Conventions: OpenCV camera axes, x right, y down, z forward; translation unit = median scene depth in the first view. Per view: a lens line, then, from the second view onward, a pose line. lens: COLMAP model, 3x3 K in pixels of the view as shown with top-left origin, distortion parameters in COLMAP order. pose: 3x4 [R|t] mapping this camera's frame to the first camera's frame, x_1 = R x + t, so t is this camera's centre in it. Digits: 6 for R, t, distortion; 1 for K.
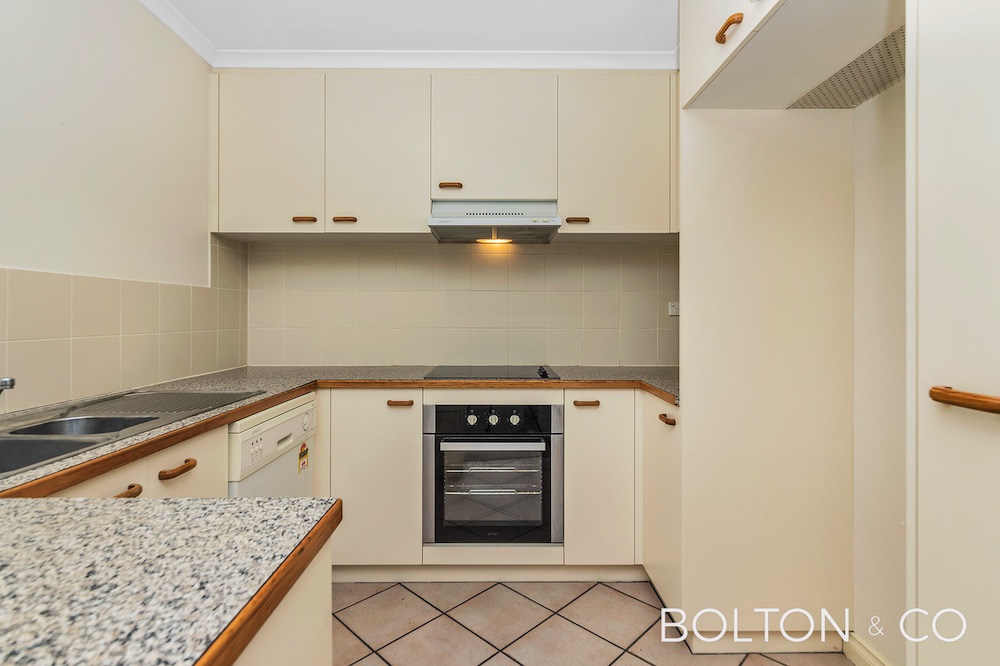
lens RADIAL K [[491.5, 0, 500.2], [0, 491.5, 314.9], [0, 0, 1]] dist [0.000000, 0.000025]
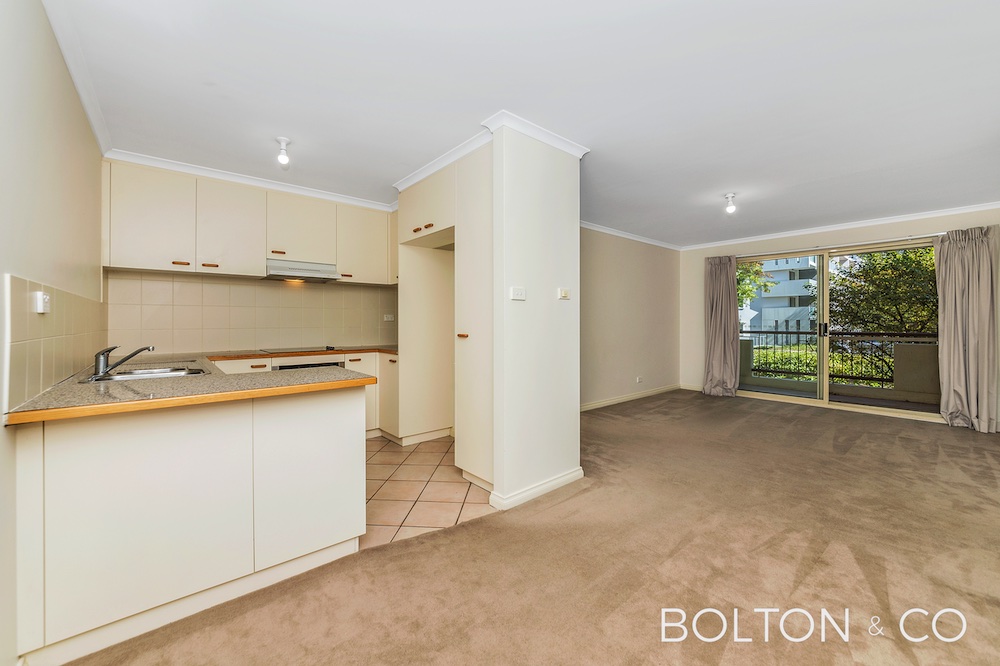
lens RADIAL K [[395.9, 0, 502.7], [0, 395.9, 320.5], [0, 0, 1]] dist [0.001116, 0.000918]
pose [[0.762366, 0.002169, 0.647142, -0.439739], [-0.001037, 0.999997, -0.002131, 0.003004], [-0.647145, 0.000954, 0.762366, -0.746157]]
